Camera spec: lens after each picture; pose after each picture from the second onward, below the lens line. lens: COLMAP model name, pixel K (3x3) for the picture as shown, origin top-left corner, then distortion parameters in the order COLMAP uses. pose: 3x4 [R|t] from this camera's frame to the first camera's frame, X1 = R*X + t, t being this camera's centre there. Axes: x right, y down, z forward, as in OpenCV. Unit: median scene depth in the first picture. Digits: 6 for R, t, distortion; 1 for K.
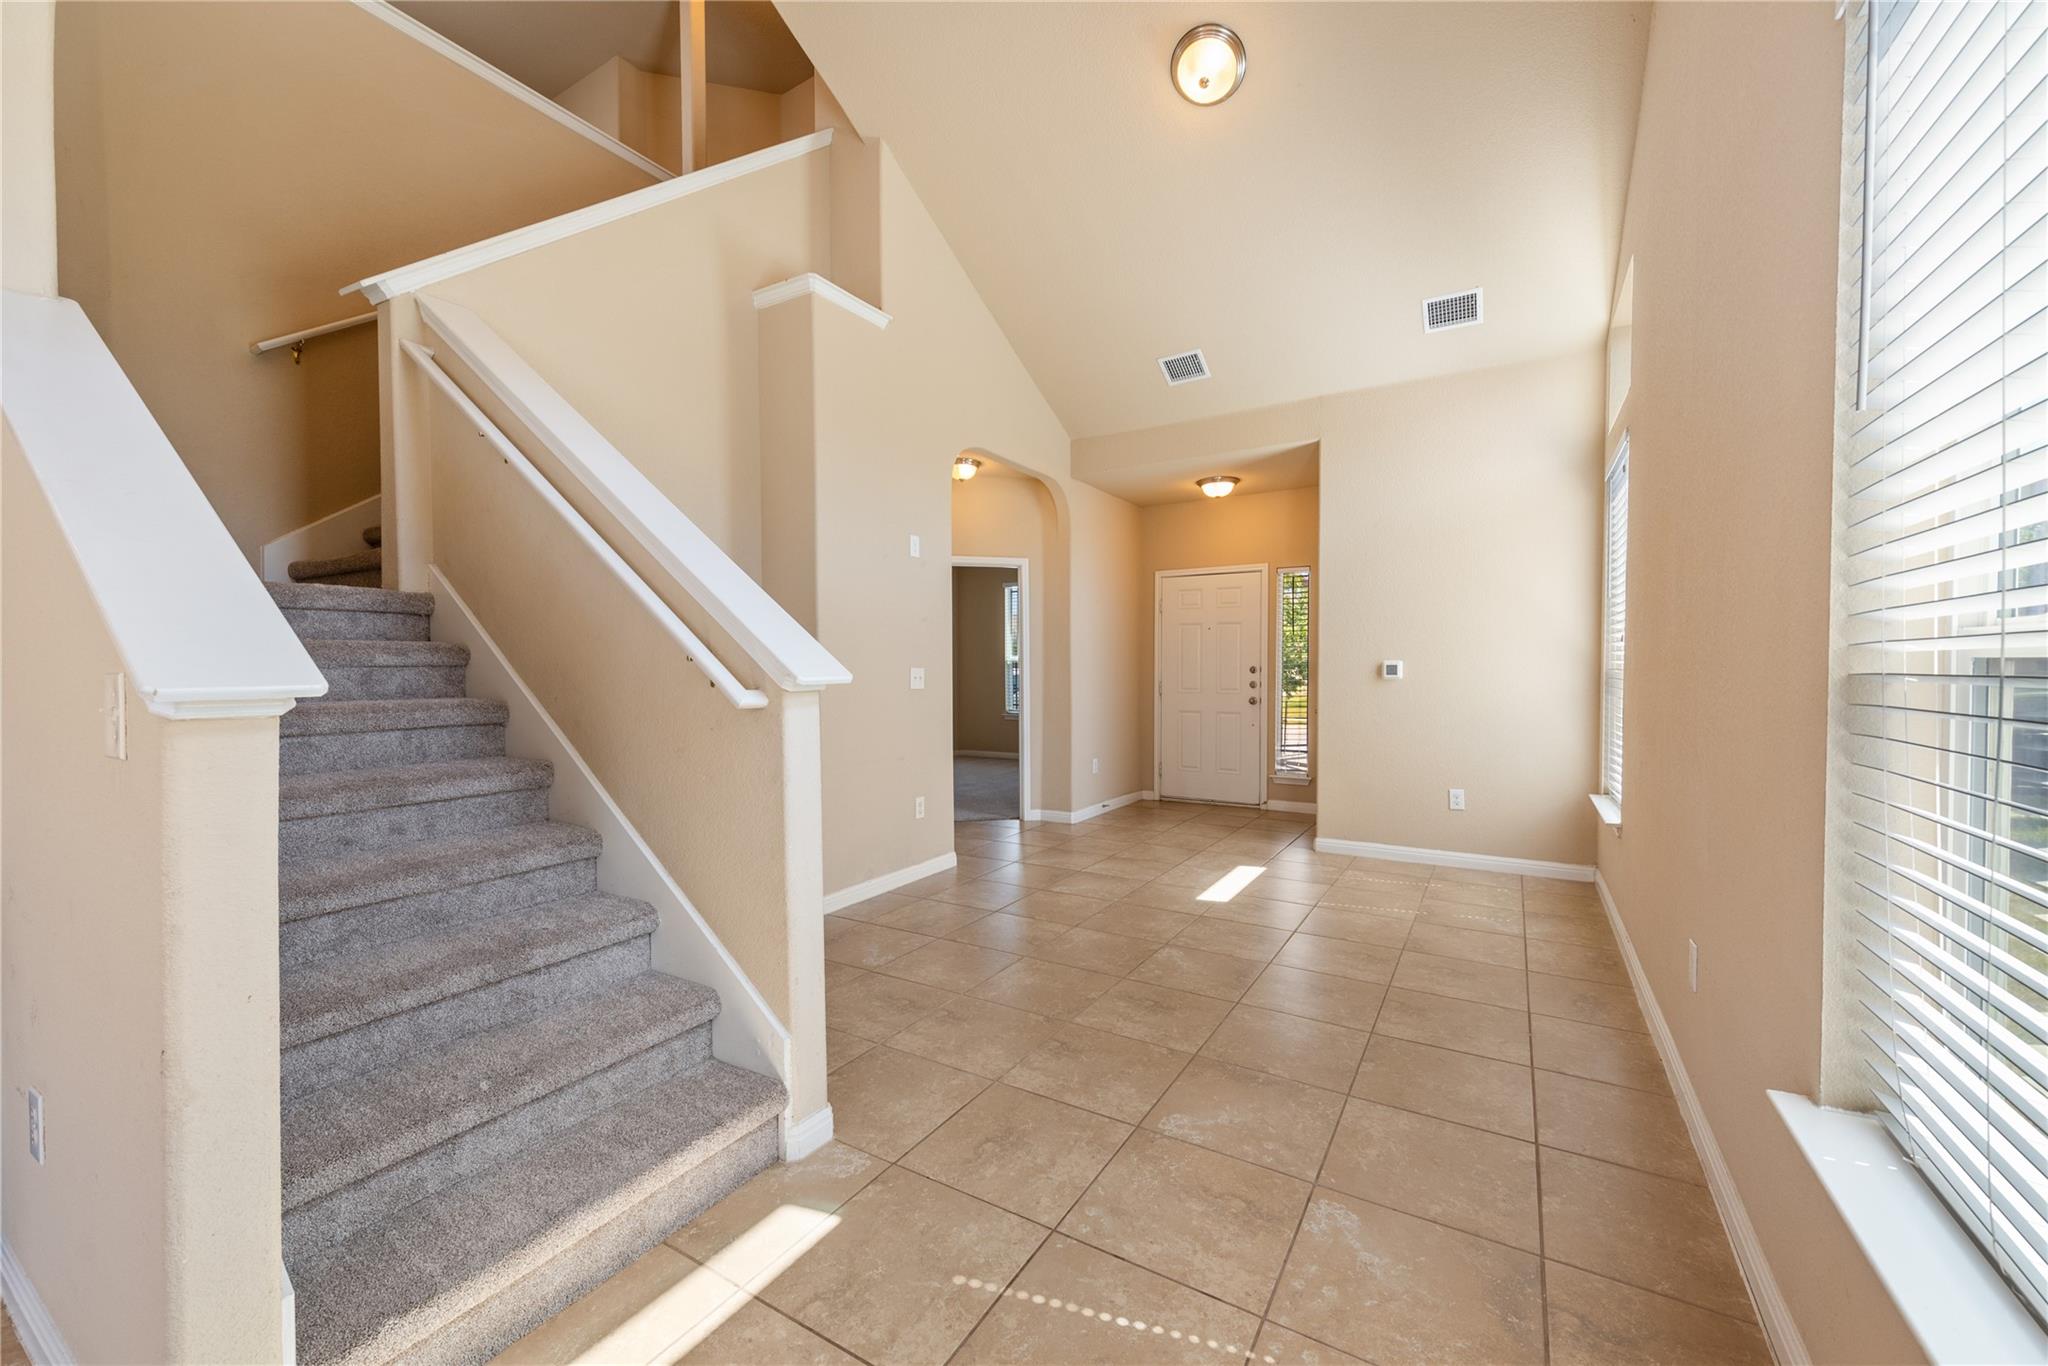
lens RADIAL K [[808.3, 0, 1024.0], [0, 808.3, 683.0], [0, 0, 1]] dist [0.000905, 0.000016]
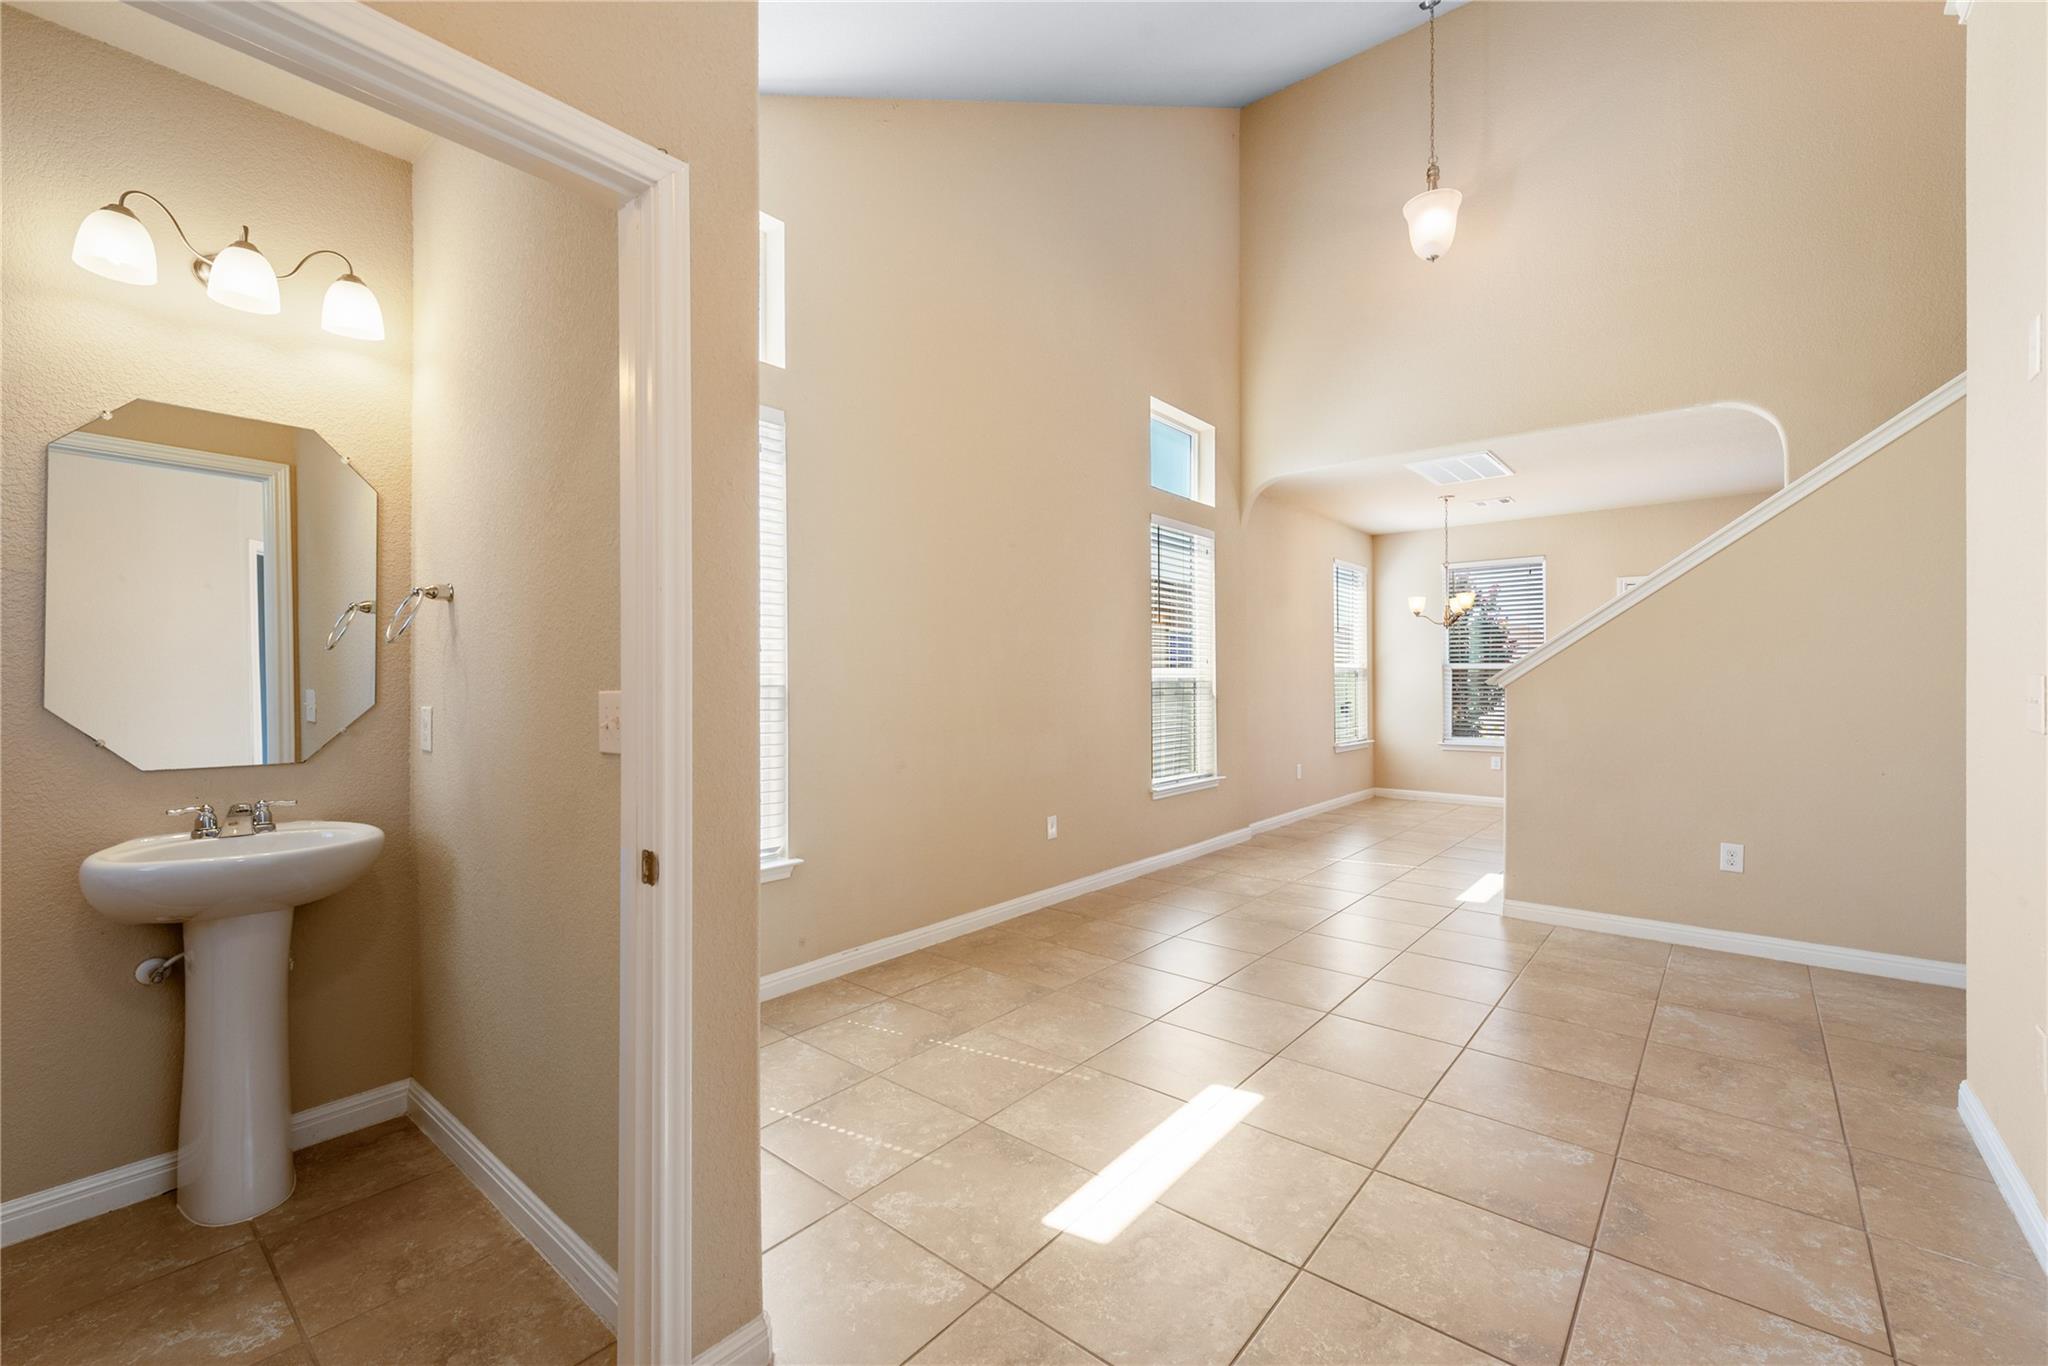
lens RADIAL K [[836.7, 0, 1024.0], [0, 836.7, 683.0], [0, 0, 1]] dist [-0.001018, -0.000296]
pose [[-0.986998, 0.007755, 0.160547, 0.331795], [0.011470, 0.999687, 0.022225, -0.037238], [-0.160325, 0.023778, -0.986778, 1.826181]]
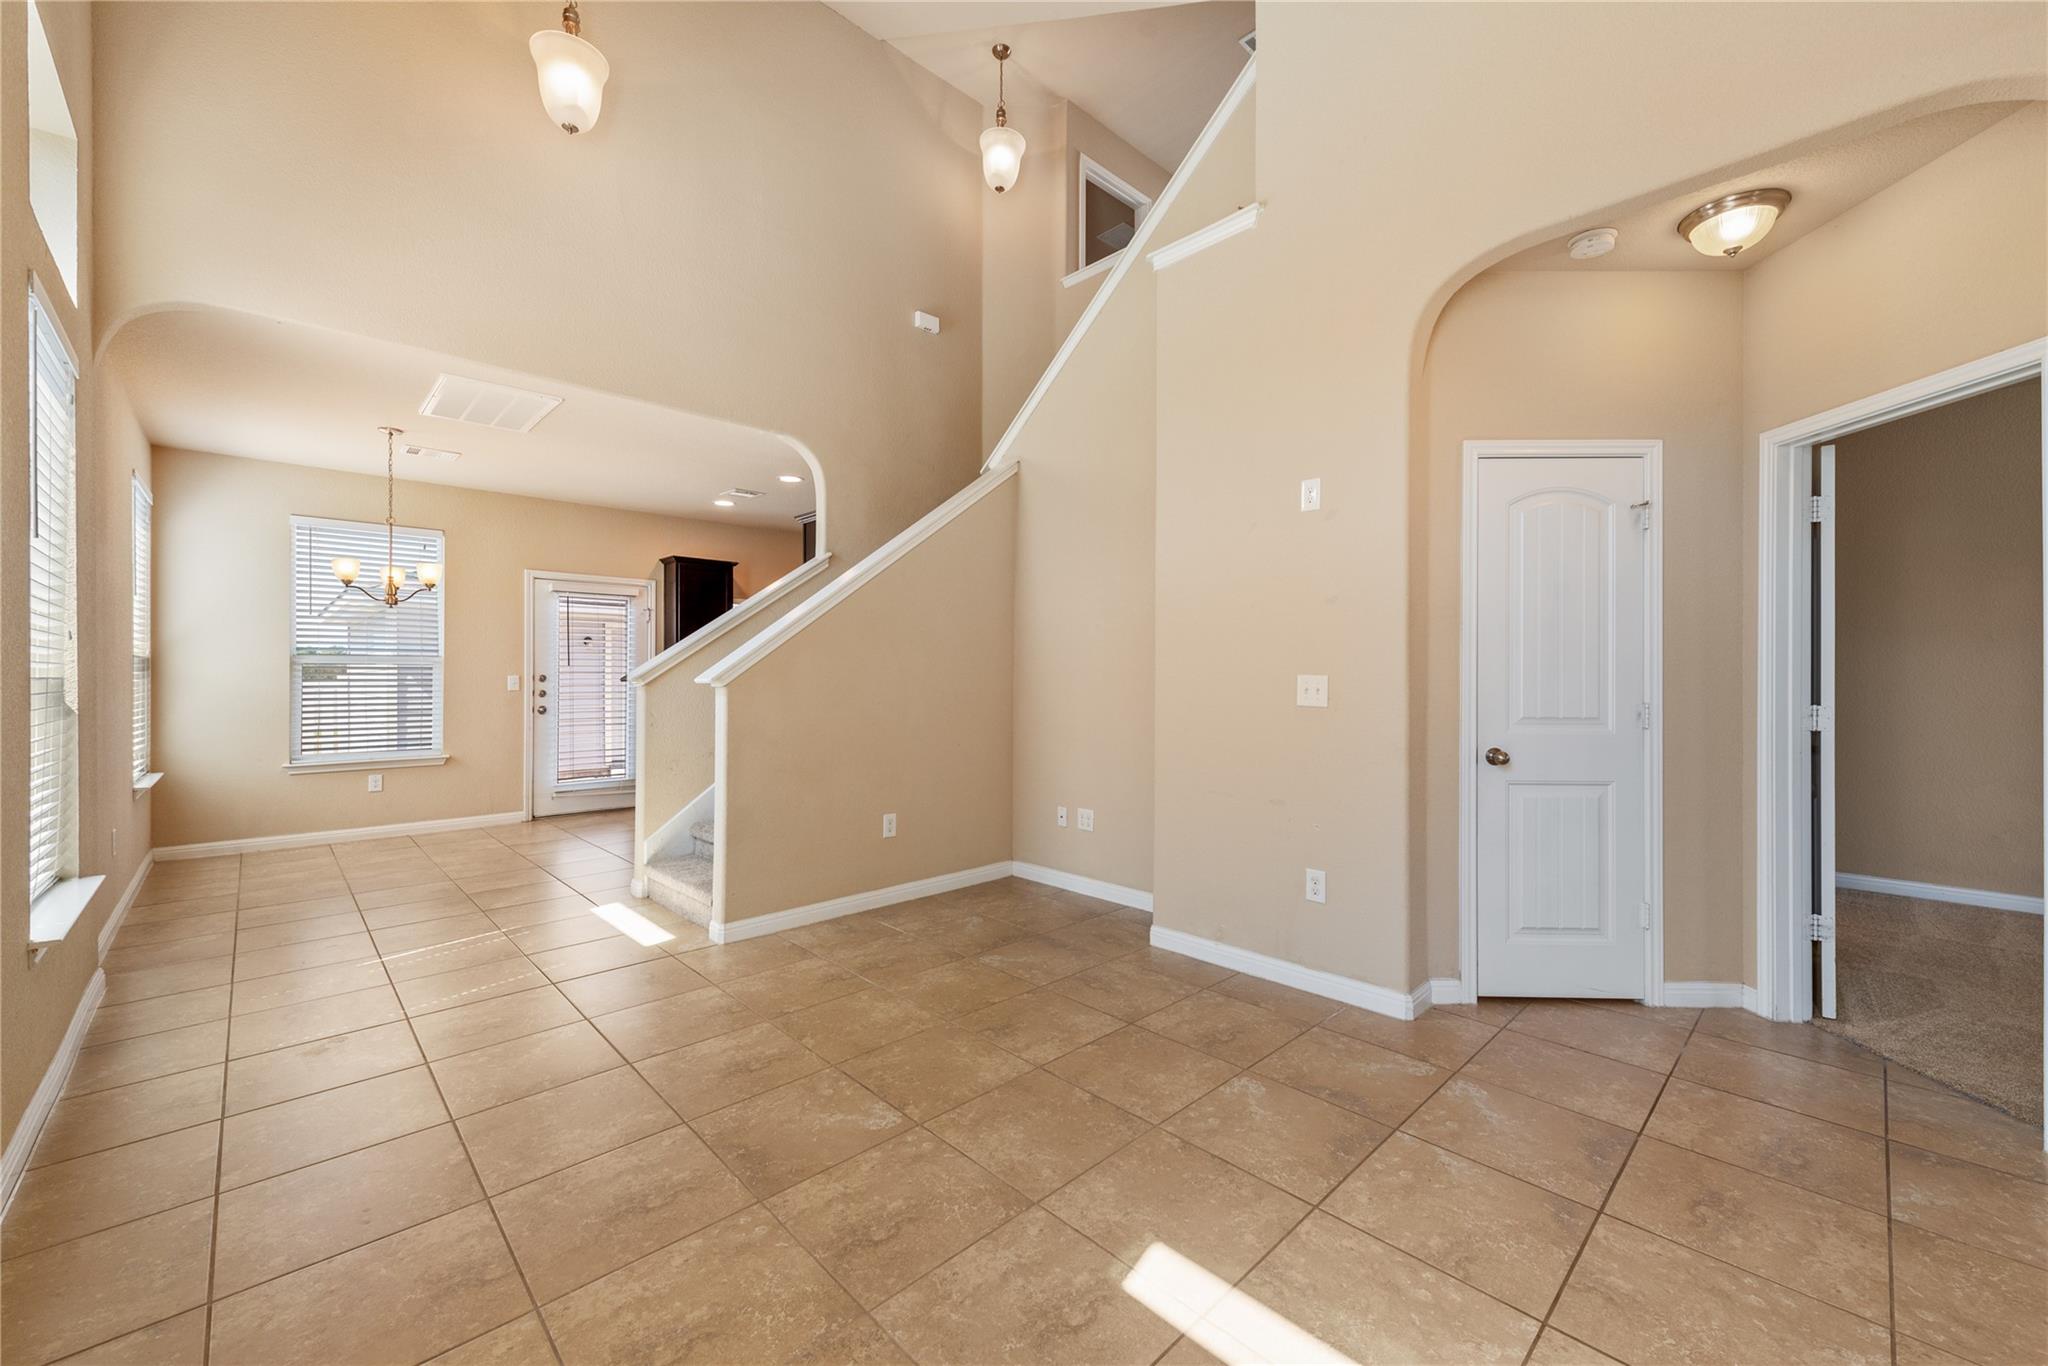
lens RADIAL K [[800.8, 0, 1033.7], [0, 800.8, 679.0], [0, 0, 1]] dist [0.002813, 0.000050]
pose [[-0.257286, 0.008495, -0.966298, 0.715083], [-0.018234, 0.999741, 0.013644, -0.025321], [0.966163, 0.021130, -0.257064, 1.192472]]
